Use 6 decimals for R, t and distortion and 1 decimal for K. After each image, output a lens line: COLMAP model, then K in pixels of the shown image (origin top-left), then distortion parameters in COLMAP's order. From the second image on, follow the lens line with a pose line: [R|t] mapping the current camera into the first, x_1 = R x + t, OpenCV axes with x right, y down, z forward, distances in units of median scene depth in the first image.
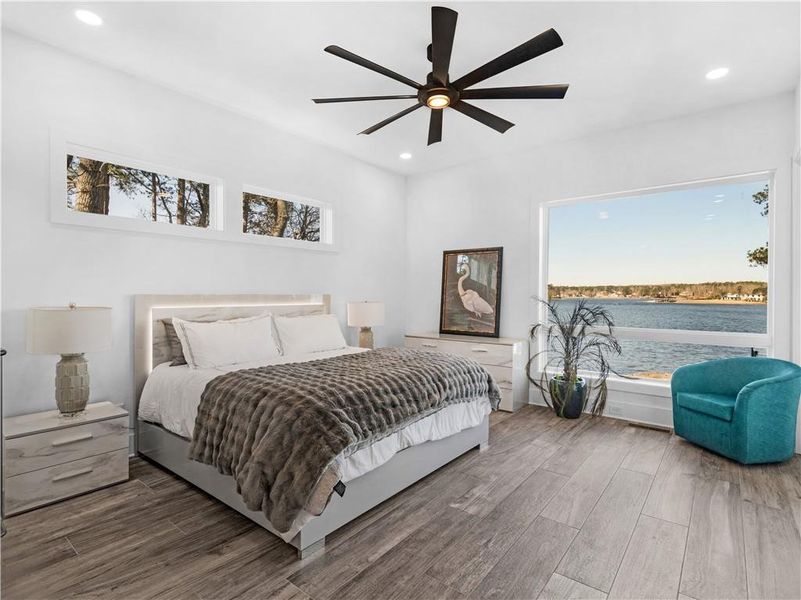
lens RADIAL K [[411.2, 0, 403.7], [0, 411.2, 296.6], [0, 0, 1]] dist [0.006108, -0.002196]
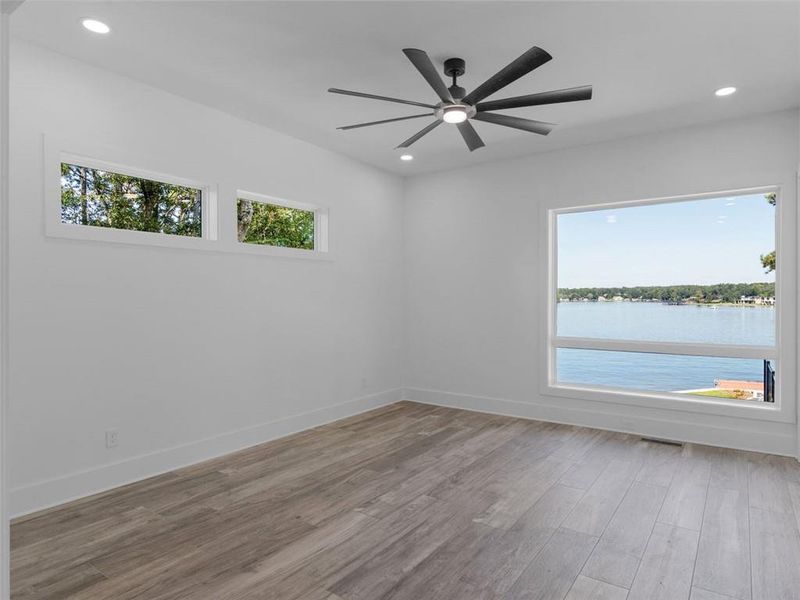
lens RADIAL K [[475.5, 0, 407.7], [0, 475.5, 301.9], [0, 0, 1]] dist [0.008069, -0.003541]
pose [[0.998488, -0.005904, 0.054653, -0.113115], [0.005856, 0.999982, 0.001044, -0.033680], [-0.054658, -0.000722, 0.998505, -0.166542]]
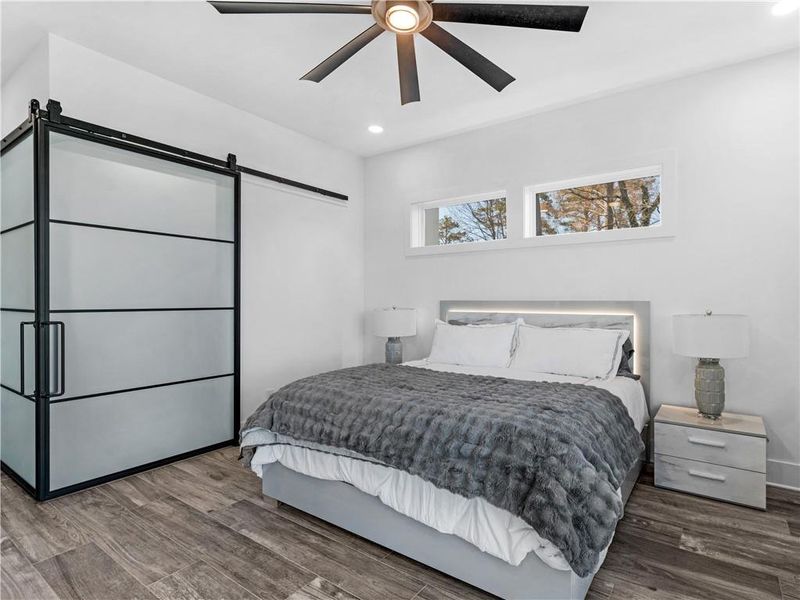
lens RADIAL K [[412.9, 0, 446.1], [0, 412.9, 297.4], [0, 0, 1]] dist [0.000869, -0.001489]
pose [[0.087237, -0.013115, -0.996101, 0.937798], [-0.009315, 0.999859, -0.013981, 0.004602], [0.996144, 0.010499, 0.087102, 1.224598]]
